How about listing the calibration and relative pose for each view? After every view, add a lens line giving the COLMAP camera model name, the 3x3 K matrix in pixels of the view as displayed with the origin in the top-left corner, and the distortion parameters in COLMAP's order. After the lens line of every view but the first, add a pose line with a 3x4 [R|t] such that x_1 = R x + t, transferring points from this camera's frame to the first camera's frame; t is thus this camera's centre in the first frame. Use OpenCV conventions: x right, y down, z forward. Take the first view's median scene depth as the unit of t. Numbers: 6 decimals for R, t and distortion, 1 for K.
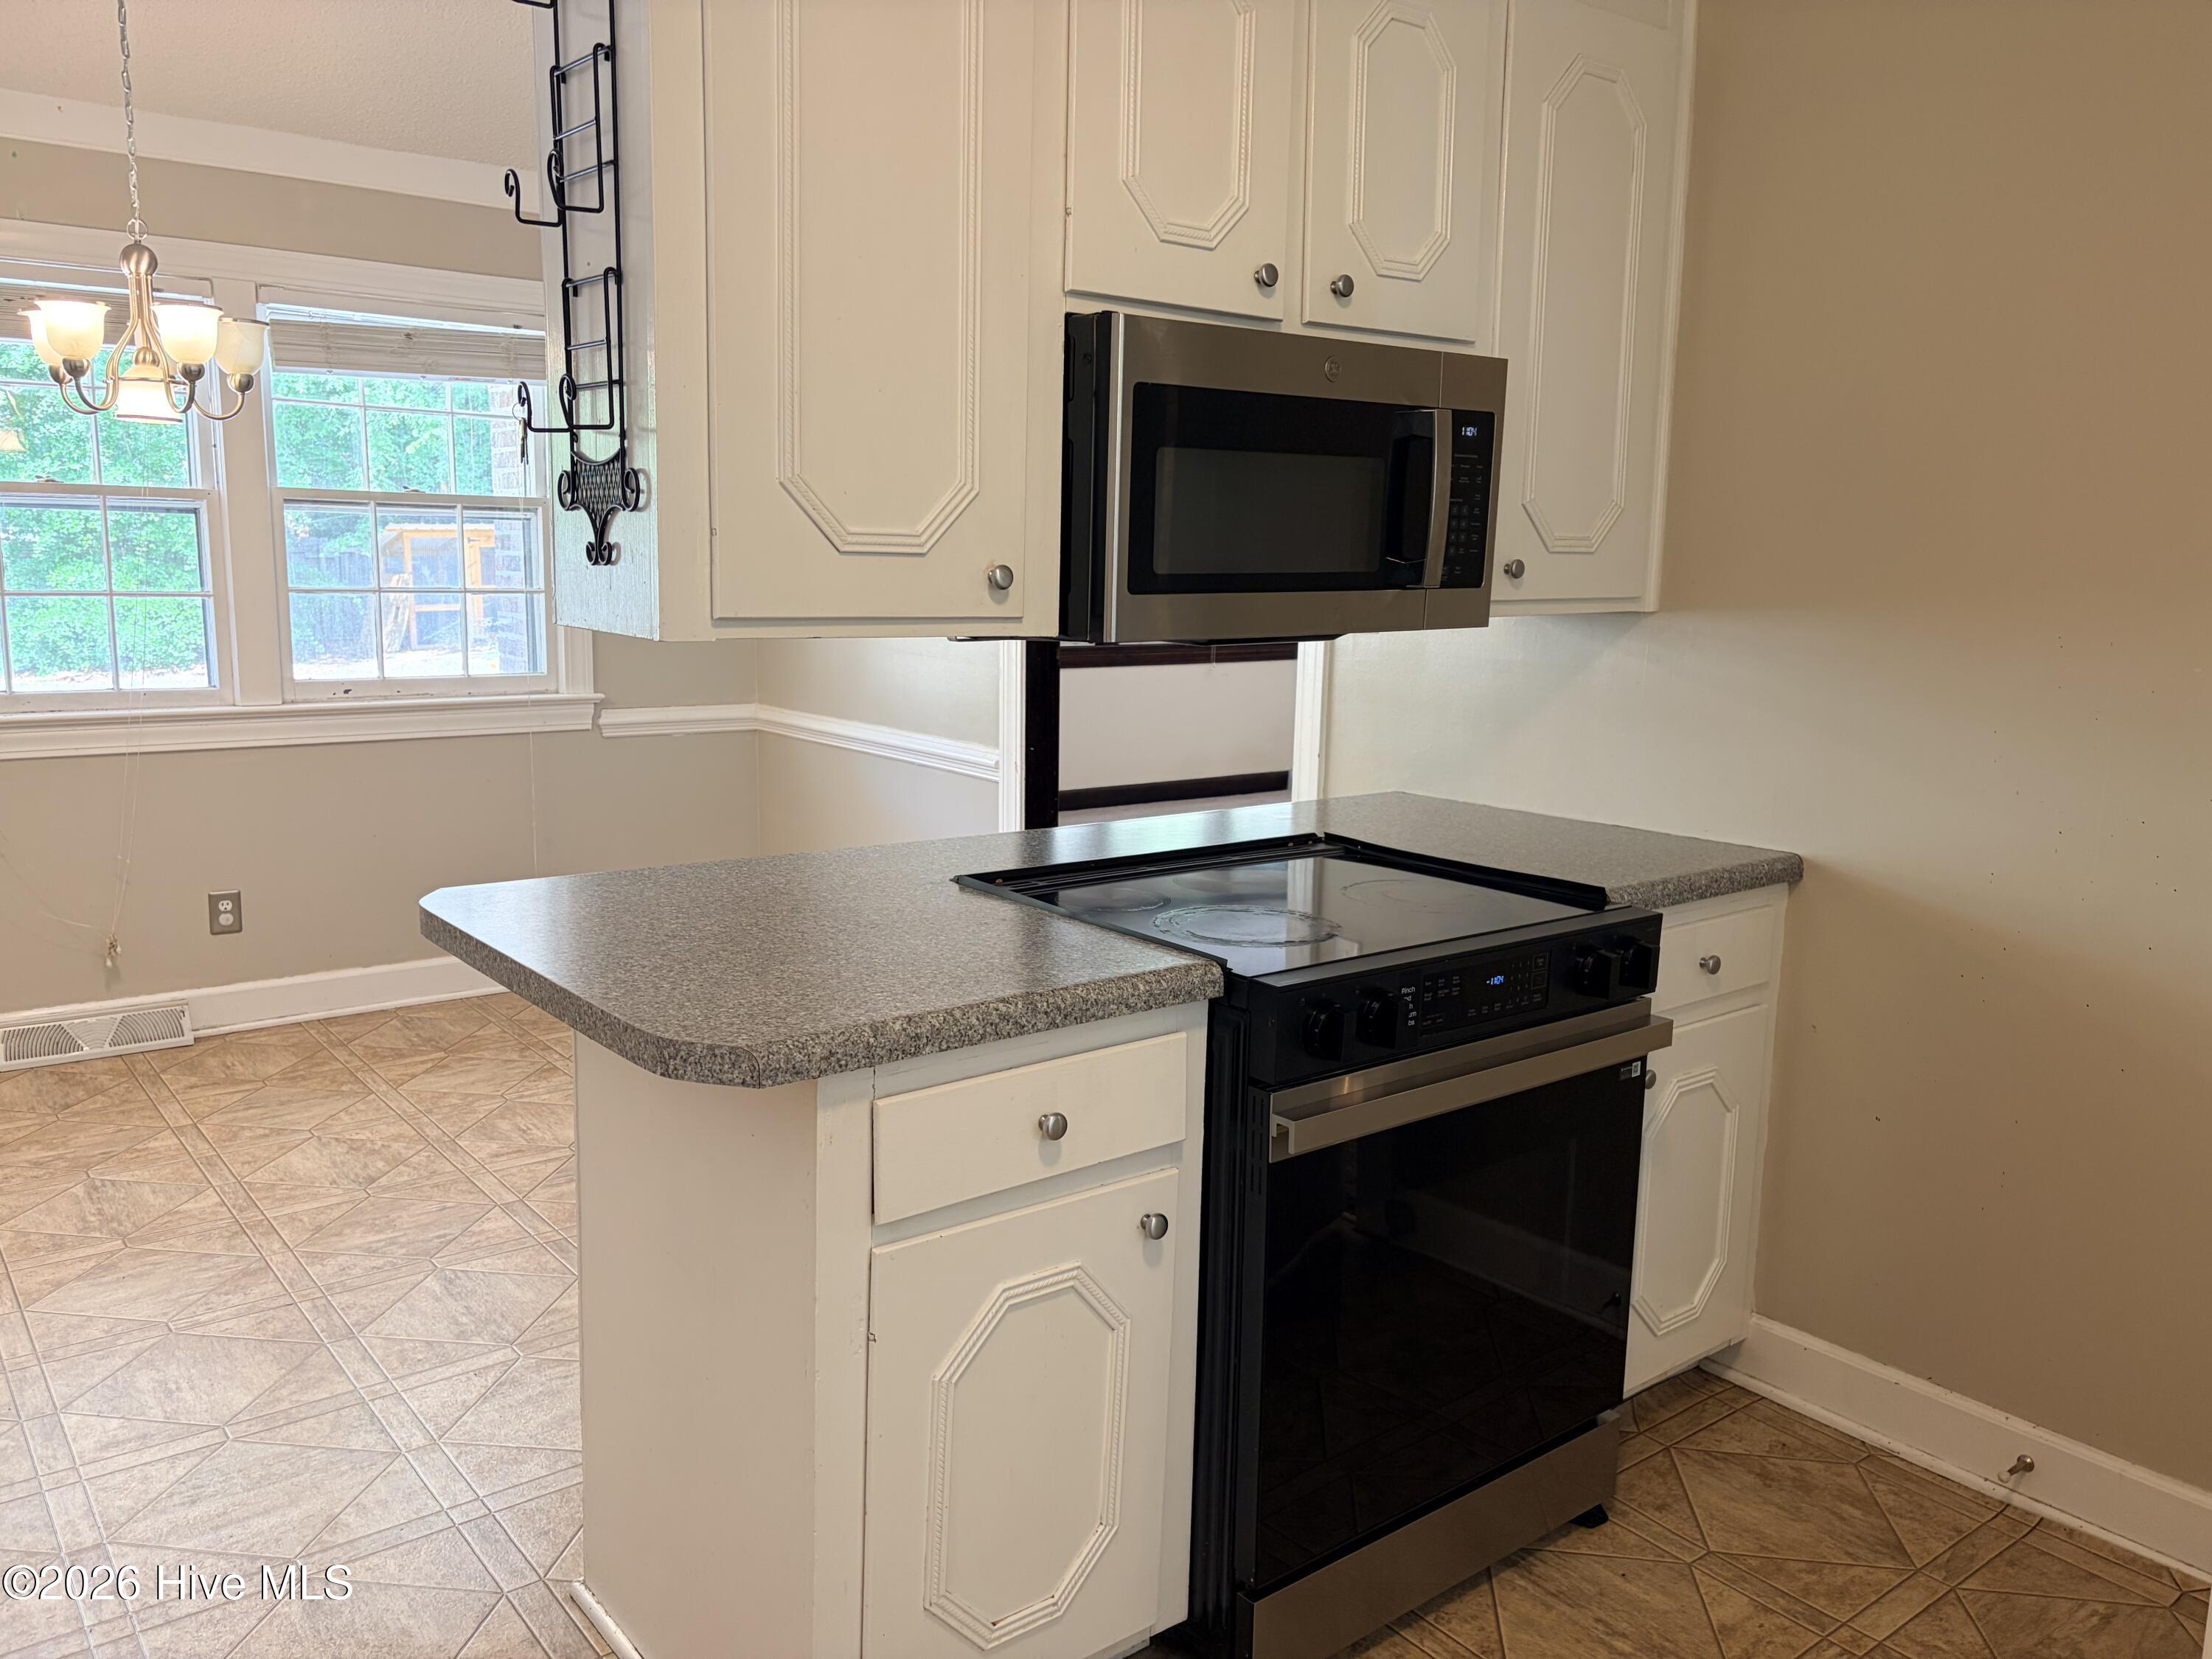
lens RADIAL K [[1674.3, 0, 1112.4], [0, 1674.3, 833.0], [0, 0, 1]] dist [0.055730, -0.059625]
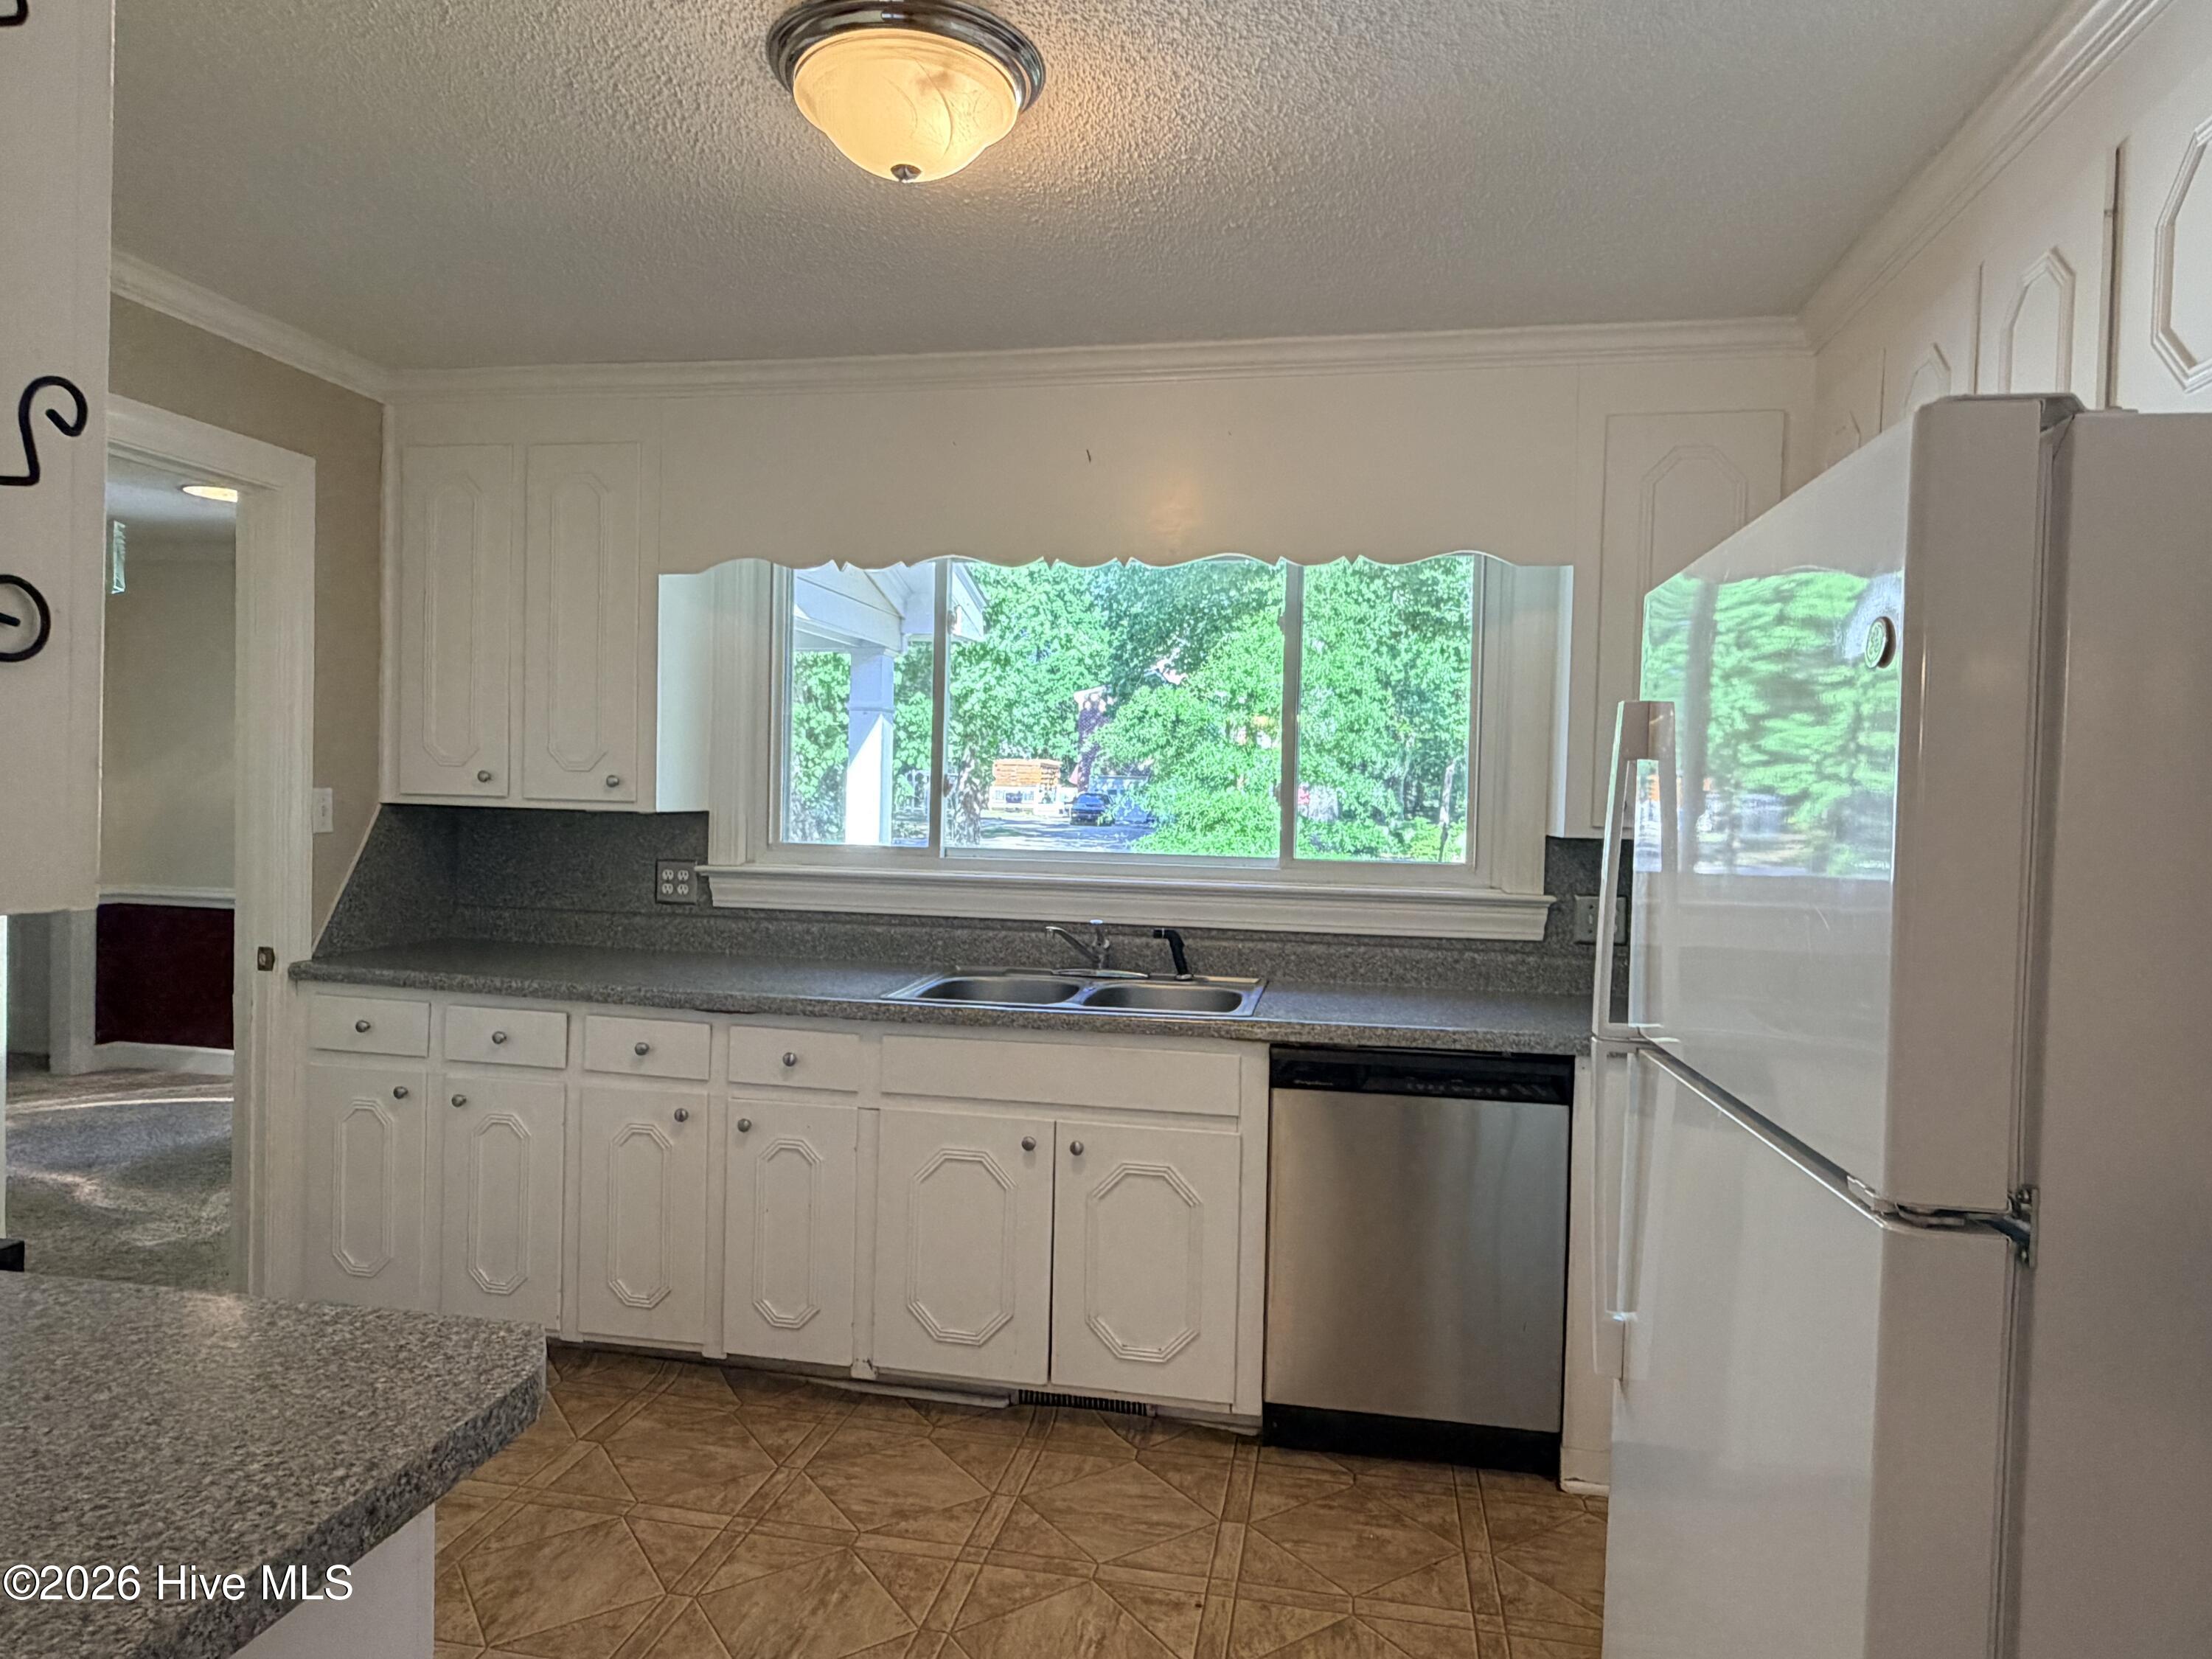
lens RADIAL K [[1348.0, 0, 1094.5], [0, 1348.0, 830.7], [0, 0, 1]] dist [-0.001897, 0.001097]
pose [[-0.643322, -0.055382, 0.763590, -0.668075], [0.089656, 0.985068, 0.146980, -0.204963], [-0.760328, 0.163016, -0.628750, 1.156059]]
